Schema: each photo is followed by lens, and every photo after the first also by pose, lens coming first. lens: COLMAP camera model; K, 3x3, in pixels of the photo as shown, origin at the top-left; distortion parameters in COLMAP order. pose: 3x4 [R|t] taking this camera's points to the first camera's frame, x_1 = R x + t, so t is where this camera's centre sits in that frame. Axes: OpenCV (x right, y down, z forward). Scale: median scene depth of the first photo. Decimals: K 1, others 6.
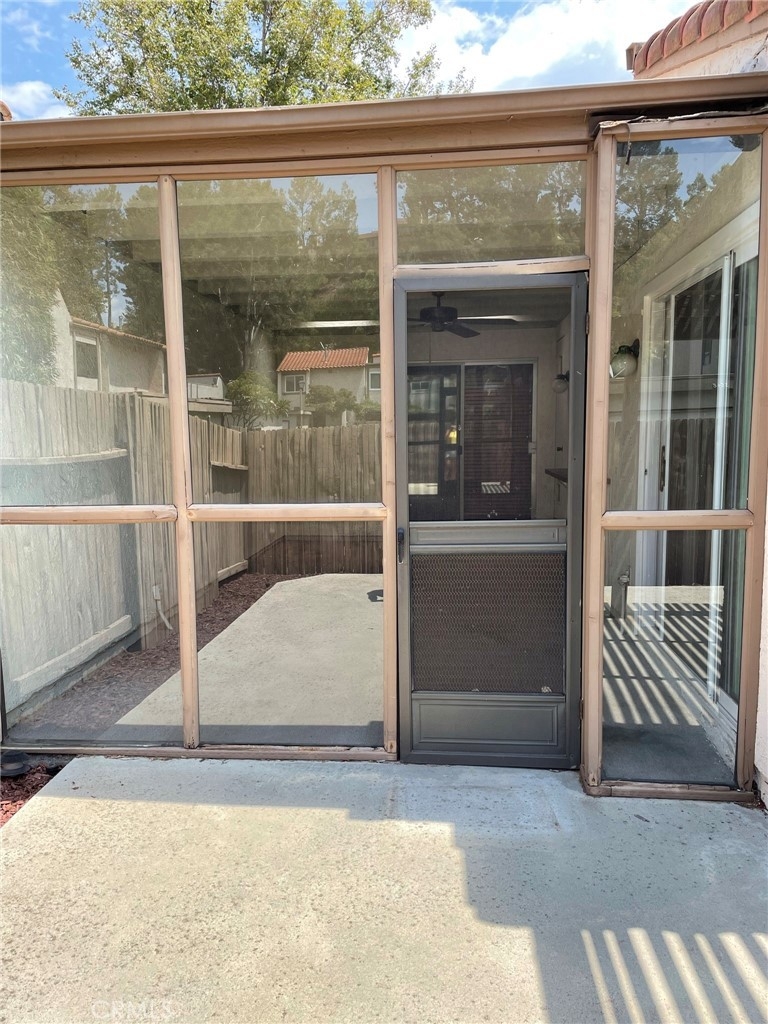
lens RADIAL K [[775.6, 0, 385.4], [0, 775.6, 511.9], [0, 0, 1]] dist [0.029603, -0.029762]
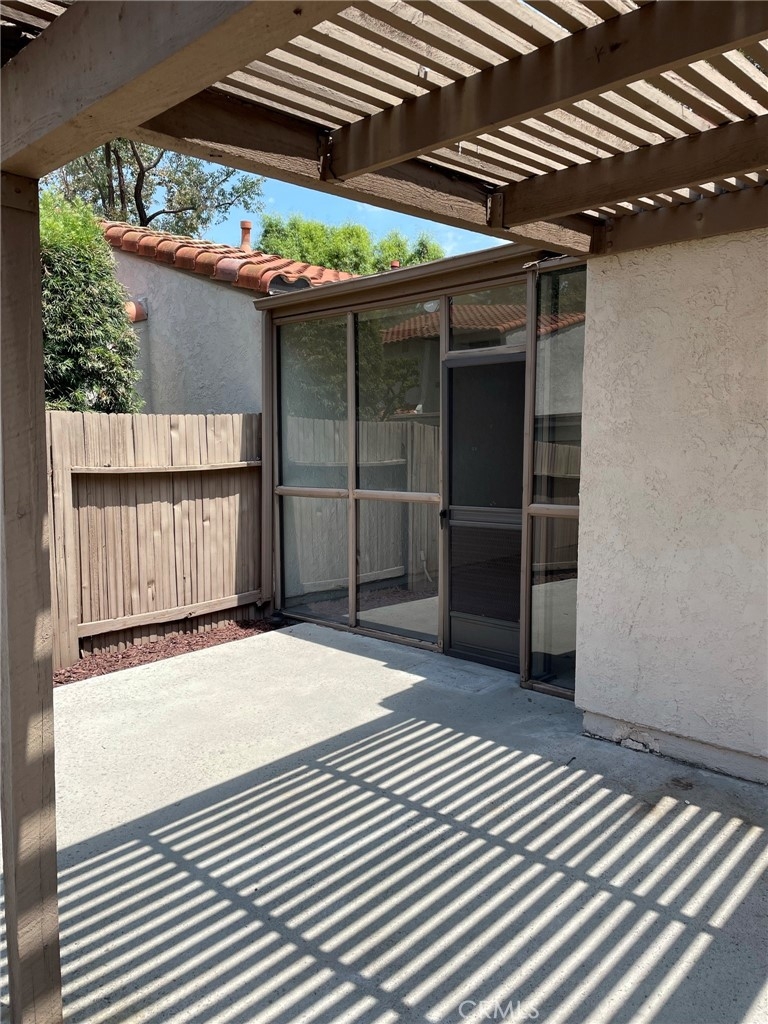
lens RADIAL K [[775.6, 0, 384.3], [0, 775.6, 513.4], [0, 0, 1]] dist [0.029603, -0.029762]
pose [[0.789738, 0.068728, -0.609582, 1.000952], [-0.078662, 0.996846, 0.010481, 0.025110], [0.608380, 0.039674, 0.792654, -0.419160]]
